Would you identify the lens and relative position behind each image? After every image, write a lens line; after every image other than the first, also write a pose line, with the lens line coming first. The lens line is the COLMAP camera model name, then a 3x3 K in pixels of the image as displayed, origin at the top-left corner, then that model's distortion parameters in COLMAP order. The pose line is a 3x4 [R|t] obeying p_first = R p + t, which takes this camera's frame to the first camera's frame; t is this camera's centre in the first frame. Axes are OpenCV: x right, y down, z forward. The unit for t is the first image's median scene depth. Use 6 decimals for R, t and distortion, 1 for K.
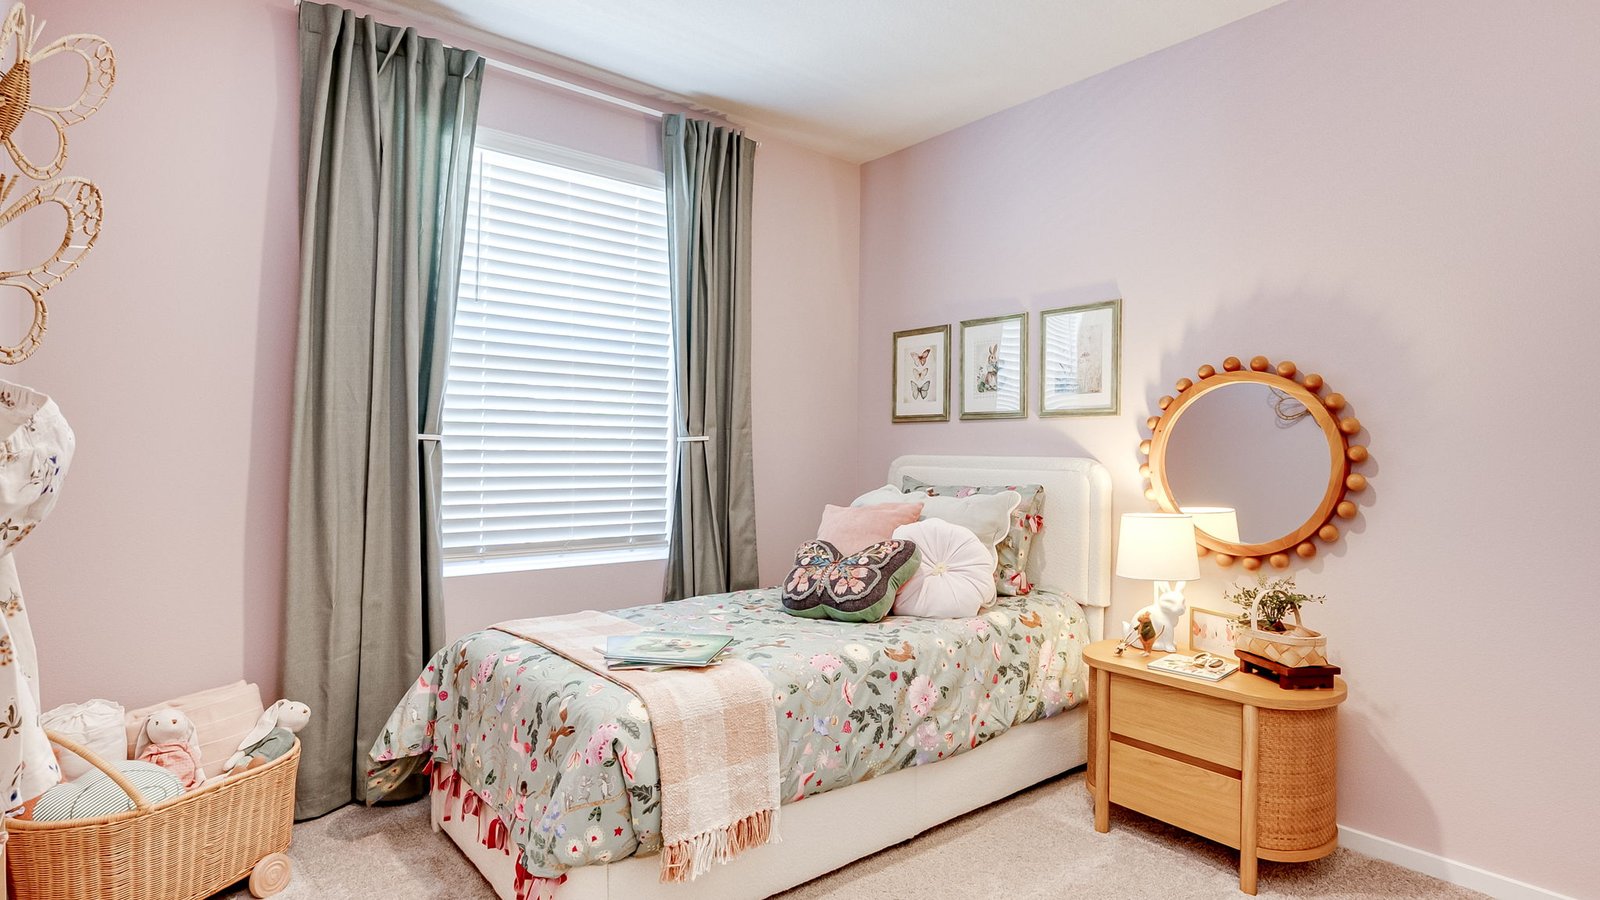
lens RADIAL K [[822.9, 0, 800.0], [0, 822.9, 445.3], [0, 0, 1]] dist [-0.002380, -0.000127]
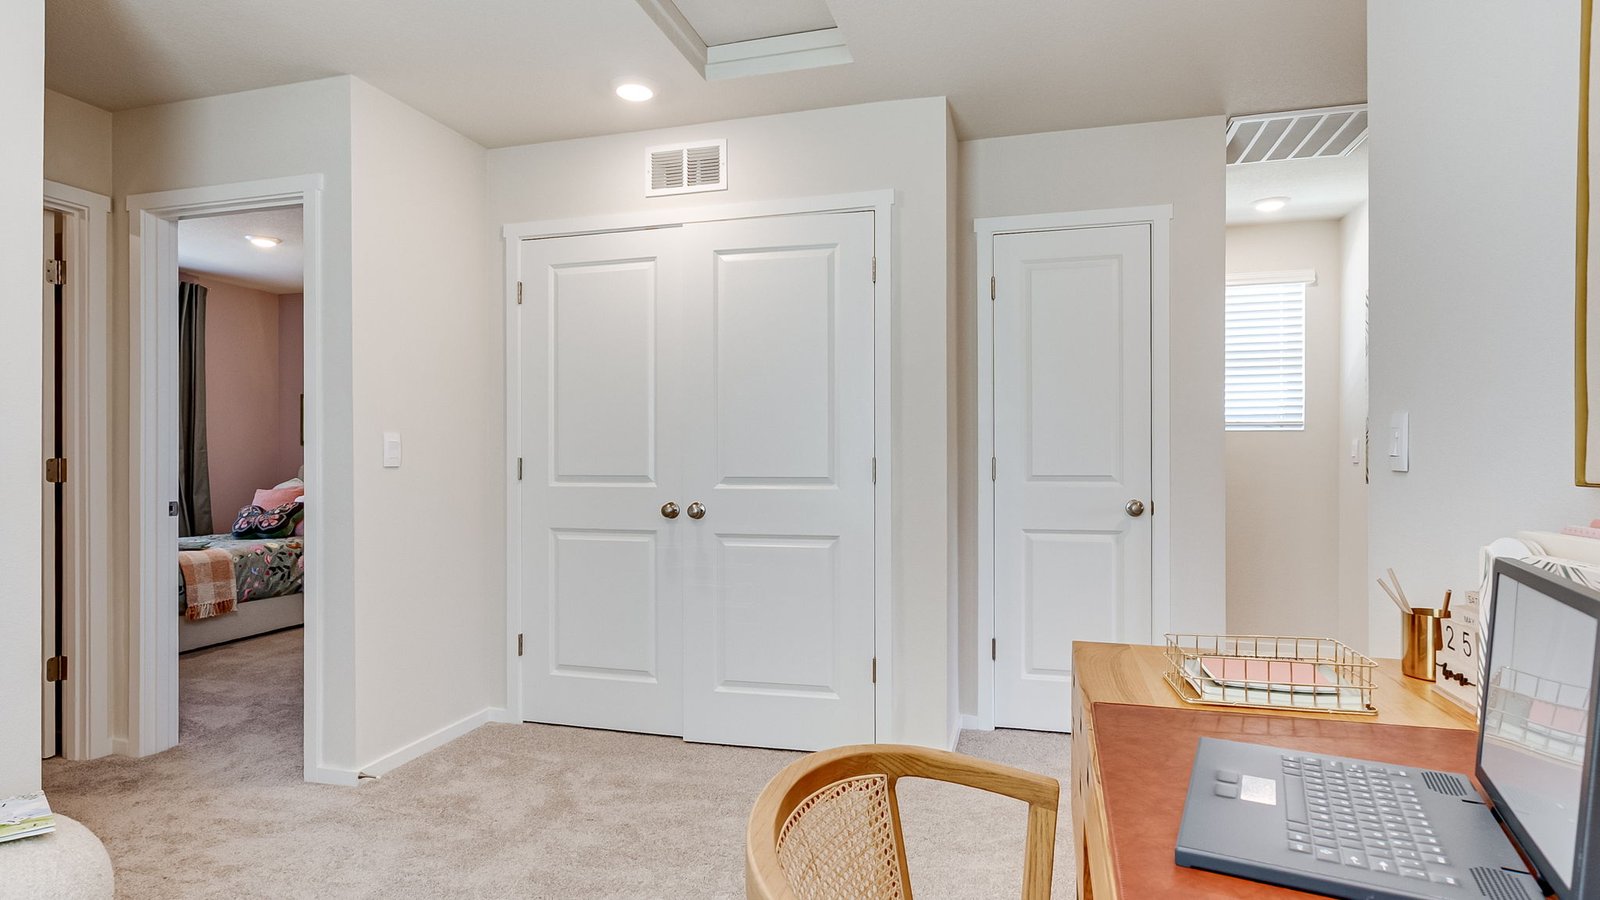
lens RADIAL K [[822.9, 0, 797.1], [0, 822.9, 443.1], [0, 0, 1]] dist [-0.002380, -0.000127]
pose [[0.819910, -0.011537, 0.572377, -0.038409], [0.011752, 0.999925, 0.003320, -0.032997], [-0.572372, 0.004004, 0.819984, -1.571619]]
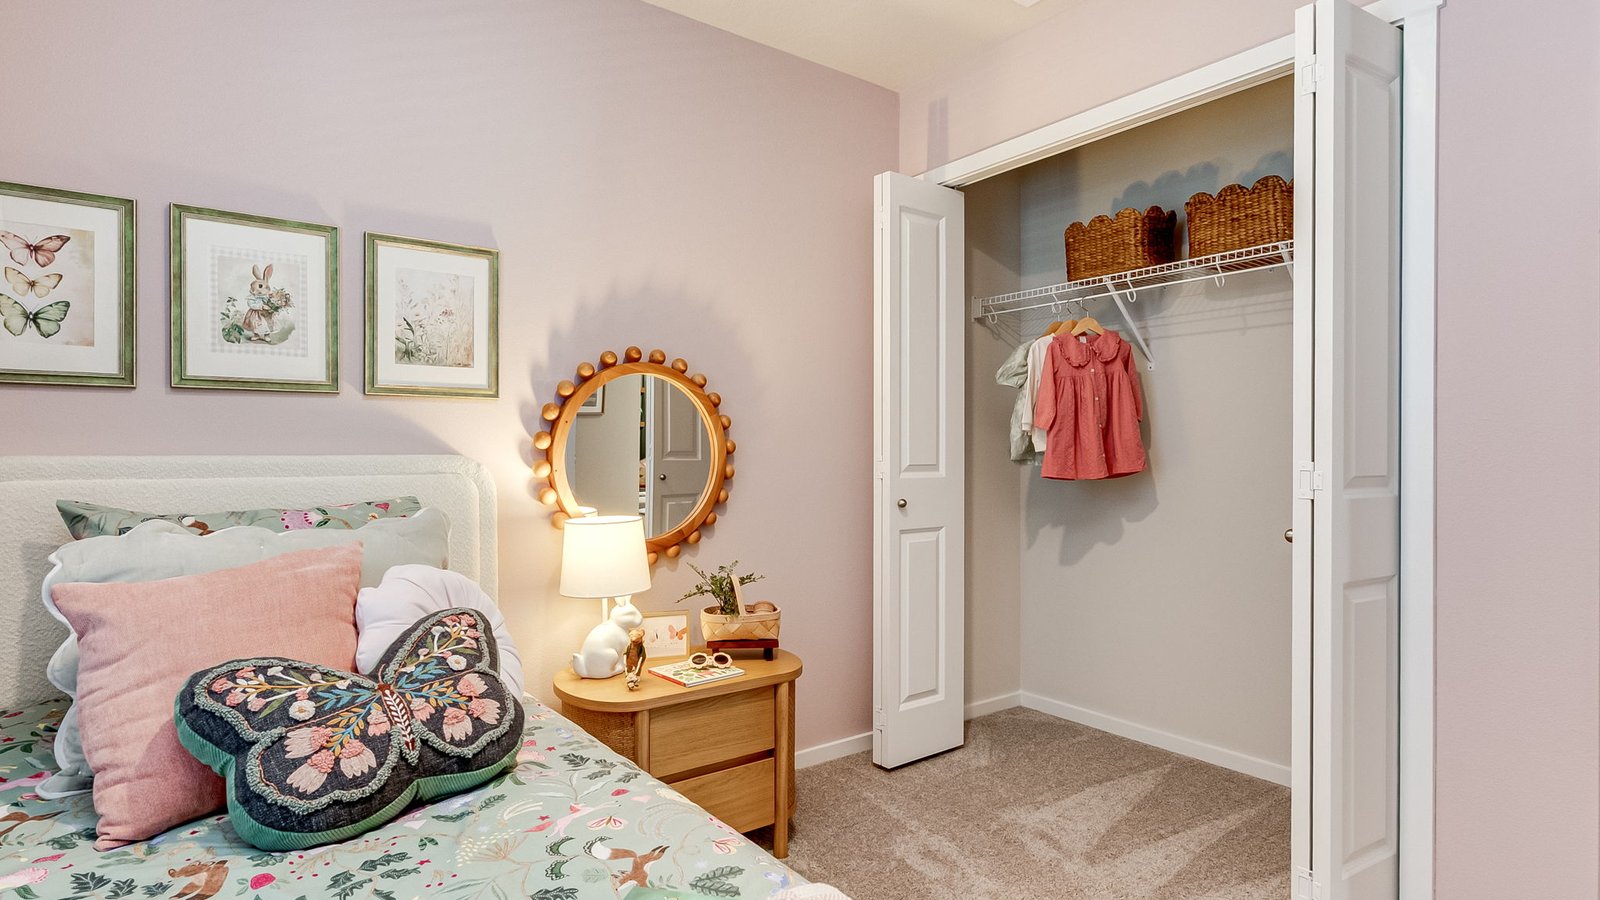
lens RADIAL K [[822.9, 0, 799.4], [0, 822.9, 442.3], [0, 0, 1]] dist [-0.002380, -0.000127]
pose [[0.038001, -0.003133, 0.999273, -0.419117], [-0.005257, 0.999981, 0.003335, 0.000299], [-0.999264, -0.005380, 0.037983, 0.751354]]
